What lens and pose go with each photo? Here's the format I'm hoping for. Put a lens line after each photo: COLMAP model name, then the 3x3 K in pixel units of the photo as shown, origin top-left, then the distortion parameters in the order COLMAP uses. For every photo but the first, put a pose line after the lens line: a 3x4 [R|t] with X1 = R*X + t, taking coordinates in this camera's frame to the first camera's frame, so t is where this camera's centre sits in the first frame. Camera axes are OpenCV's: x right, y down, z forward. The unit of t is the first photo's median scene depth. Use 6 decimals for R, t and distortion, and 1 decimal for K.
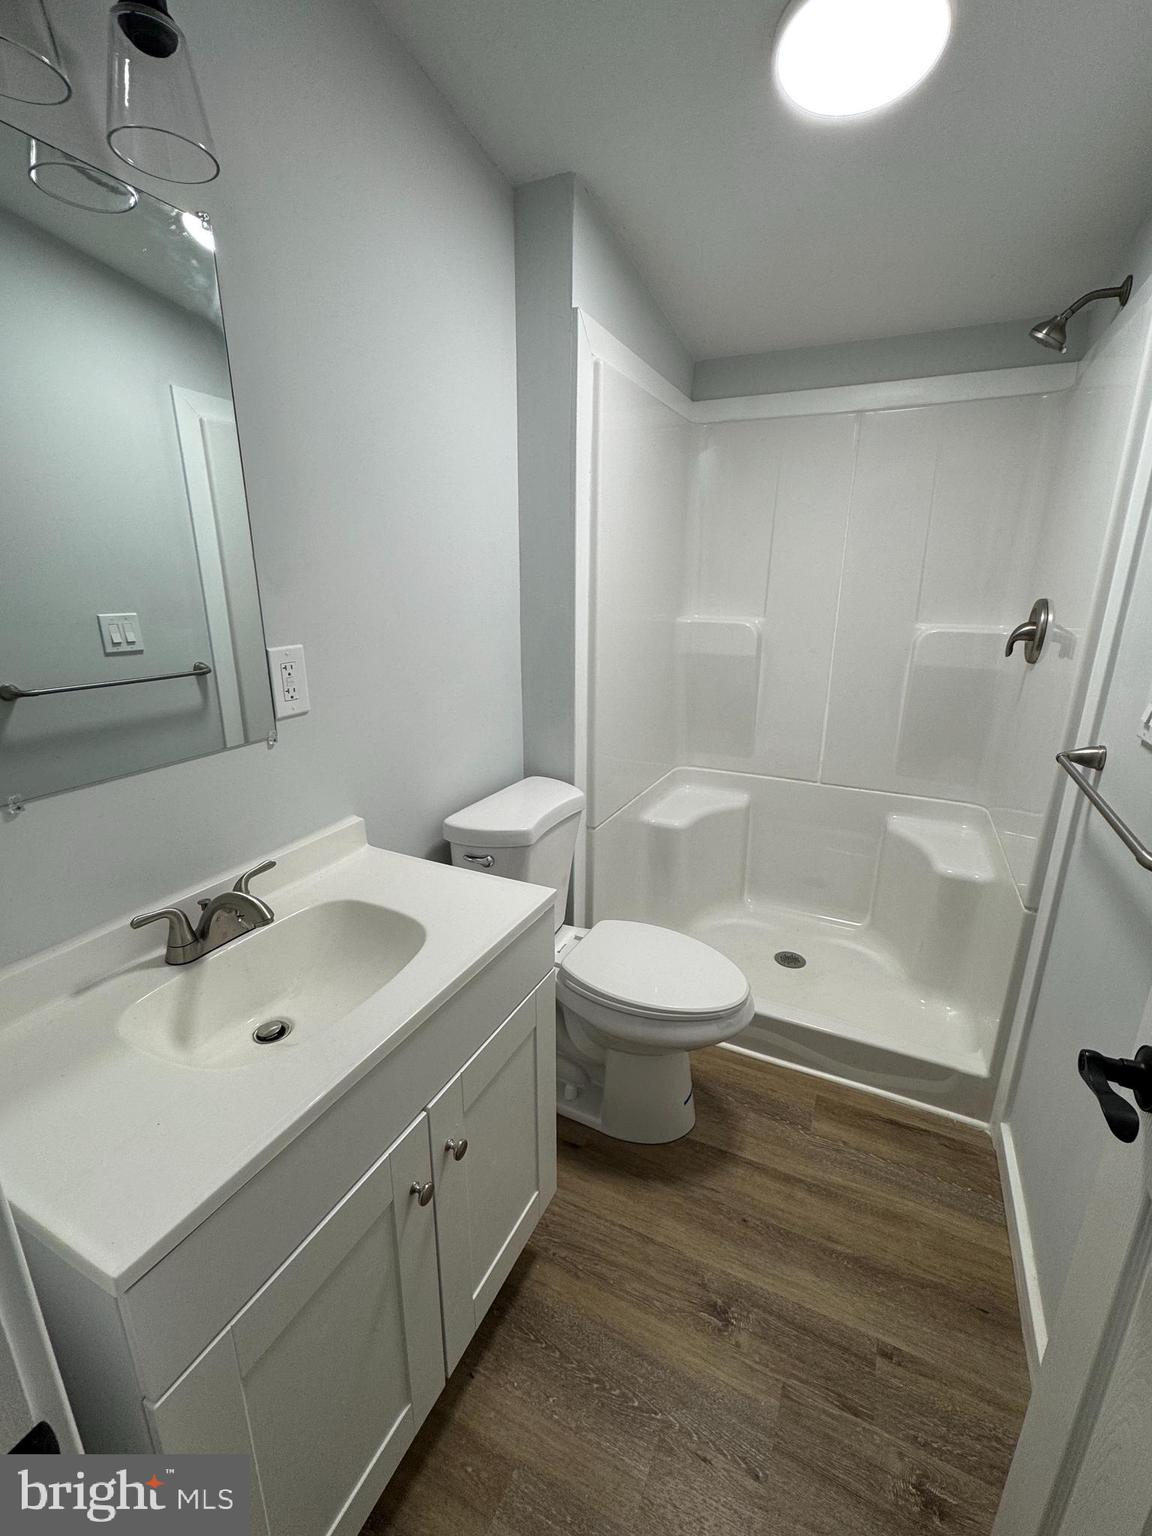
lens RADIAL K [[662.1, 0, 578.0], [0, 662.1, 769.3], [0, 0, 1]] dist [-0.000451, -0.000261]
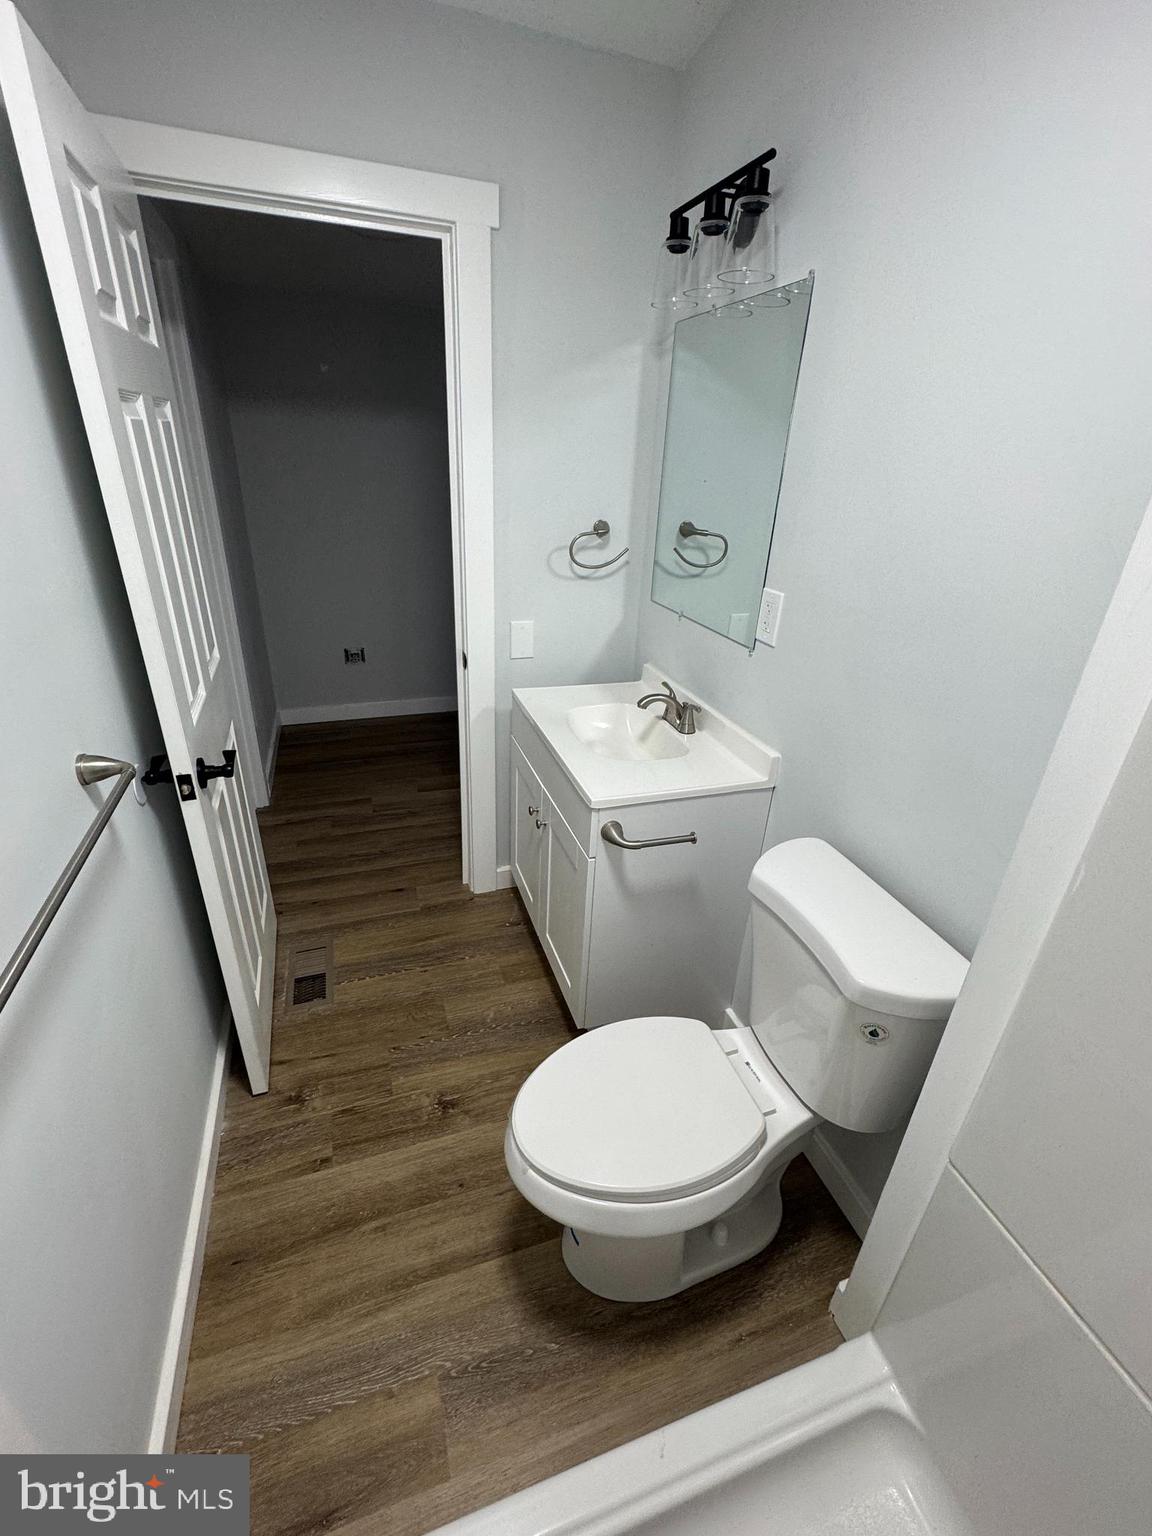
lens RADIAL K [[662.1, 0, 577.2], [0, 662.1, 768.4], [0, 0, 1]] dist [-0.000451, -0.000261]
pose [[-0.712667, 0.268754, -0.647979, 0.657481], [-0.242296, 0.772550, 0.586906, -0.493892], [0.658330, 0.575271, -0.485453, 1.331943]]
